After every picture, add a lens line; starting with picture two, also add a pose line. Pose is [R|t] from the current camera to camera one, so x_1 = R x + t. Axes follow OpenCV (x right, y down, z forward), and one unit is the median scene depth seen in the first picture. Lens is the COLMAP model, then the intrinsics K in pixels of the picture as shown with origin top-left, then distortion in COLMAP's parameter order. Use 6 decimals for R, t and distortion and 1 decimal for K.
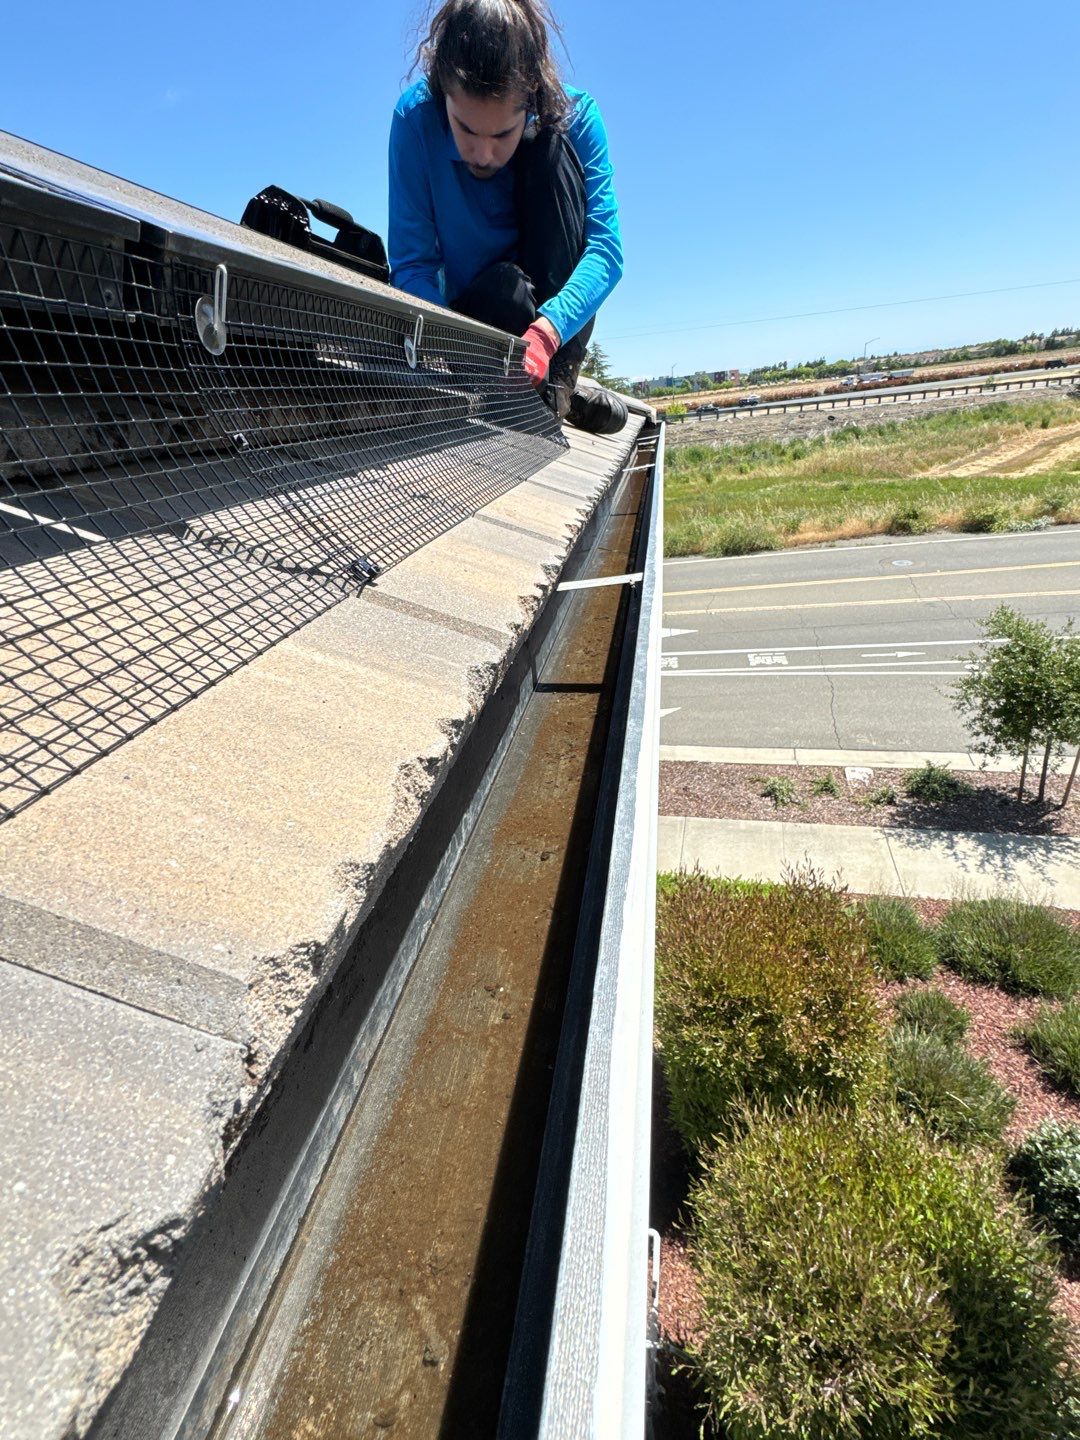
lens RADIAL K [[676.0, 0, 540.0], [0, 676.0, 720.0], [0, 0, 1]] dist [-0.001899, 0.000093]
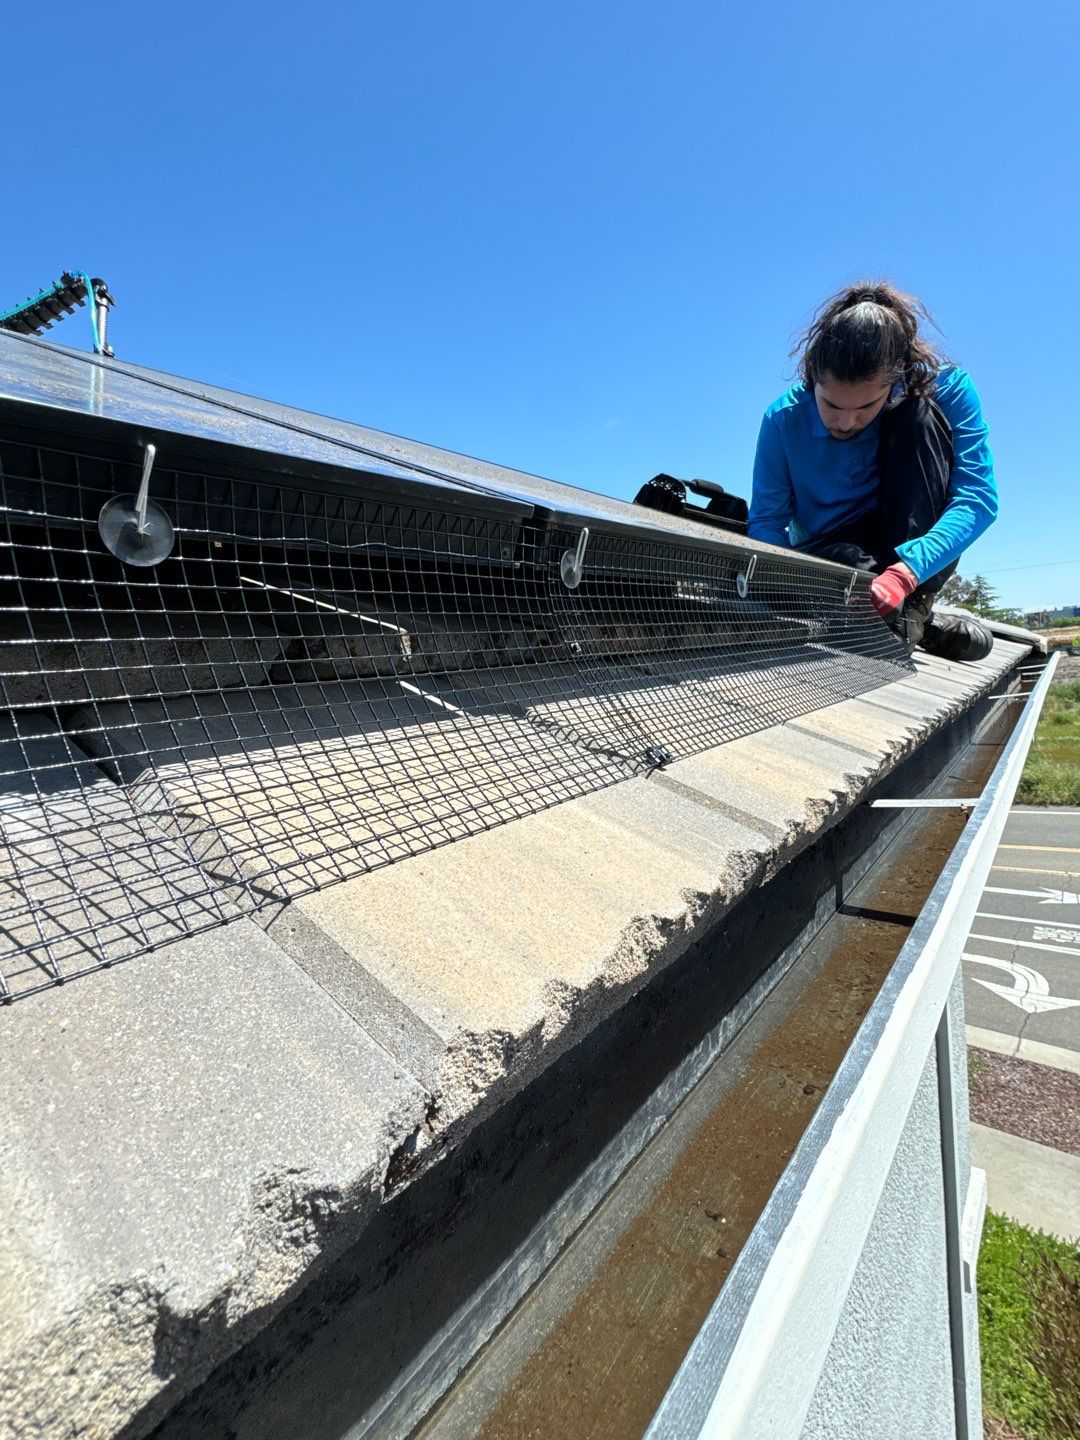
lens RADIAL K [[676.0, 0, 540.0], [0, 676.0, 720.0], [0, 0, 1]] dist [-0.001899, 0.000093]
pose [[0.878066, 0.058636, -0.474934, 0.109714], [-0.201991, 0.945132, -0.256757, 0.053621], [0.433821, 0.321382, 0.841732, -0.054623]]
